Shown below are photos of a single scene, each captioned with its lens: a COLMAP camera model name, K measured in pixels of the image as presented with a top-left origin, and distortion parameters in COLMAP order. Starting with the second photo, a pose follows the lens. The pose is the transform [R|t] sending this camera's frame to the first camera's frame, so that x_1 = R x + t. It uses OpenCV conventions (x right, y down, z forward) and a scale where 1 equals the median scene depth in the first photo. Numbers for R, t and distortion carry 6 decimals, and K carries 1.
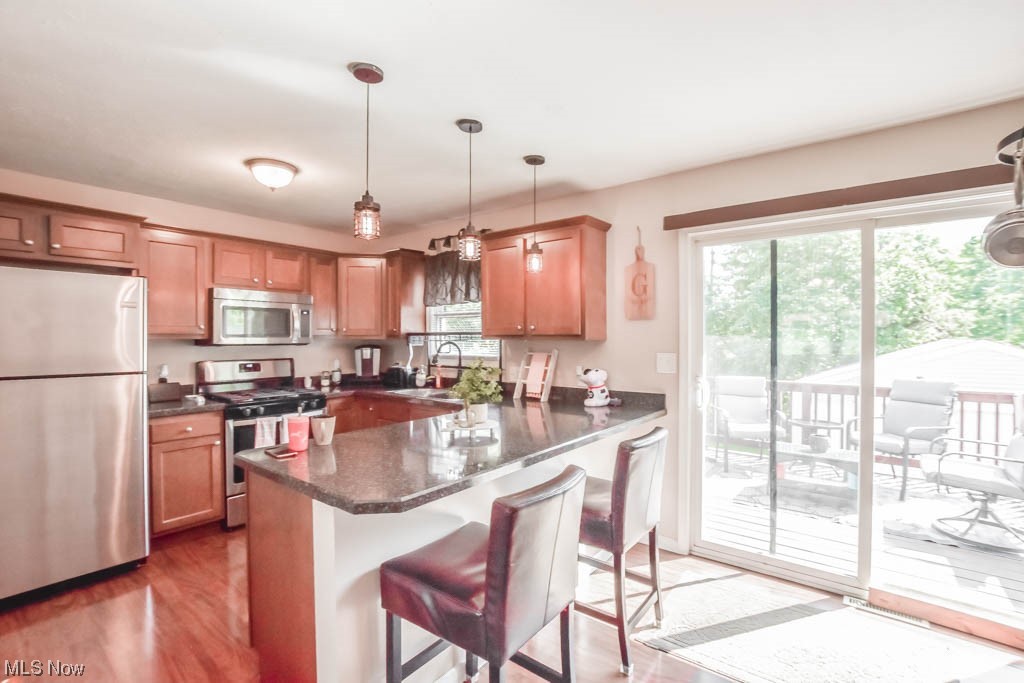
lens RADIAL K [[453.0, 0, 517.6], [0, 453.0, 341.9], [0, 0, 1]] dist [-0.024572, 0.003318]
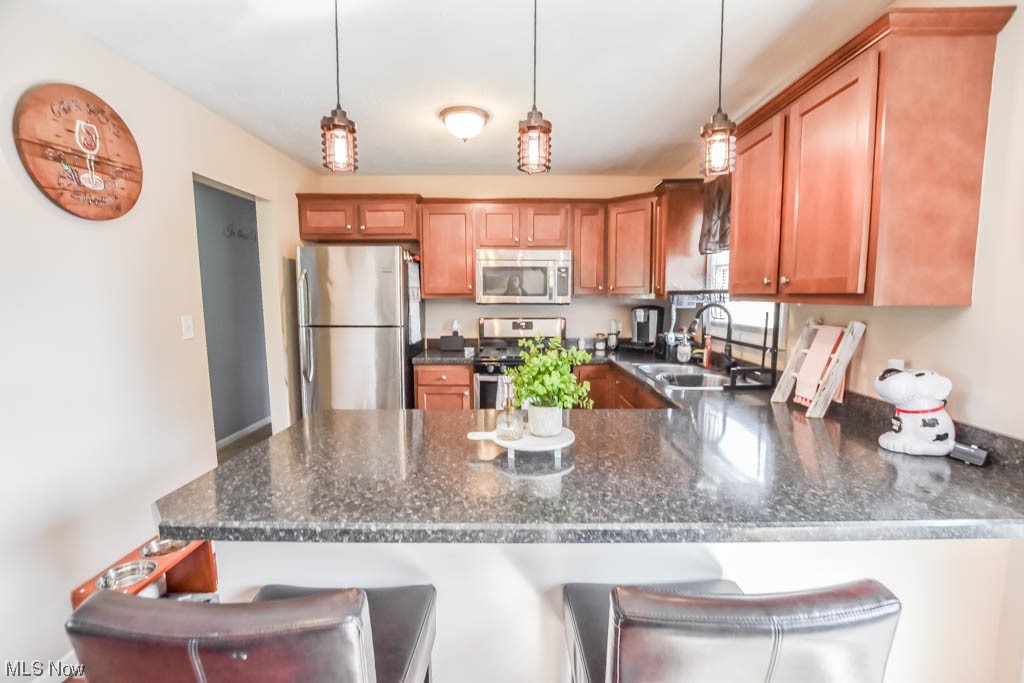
lens RADIAL K [[453.0, 0, 514.3], [0, 453.0, 347.9], [0, 0, 1]] dist [-0.024572, 0.003318]
pose [[0.621200, 0.090225, -0.778441, 0.246403], [-0.007736, 0.994008, 0.109037, -0.006552], [0.783614, -0.061711, 0.618175, 0.391593]]
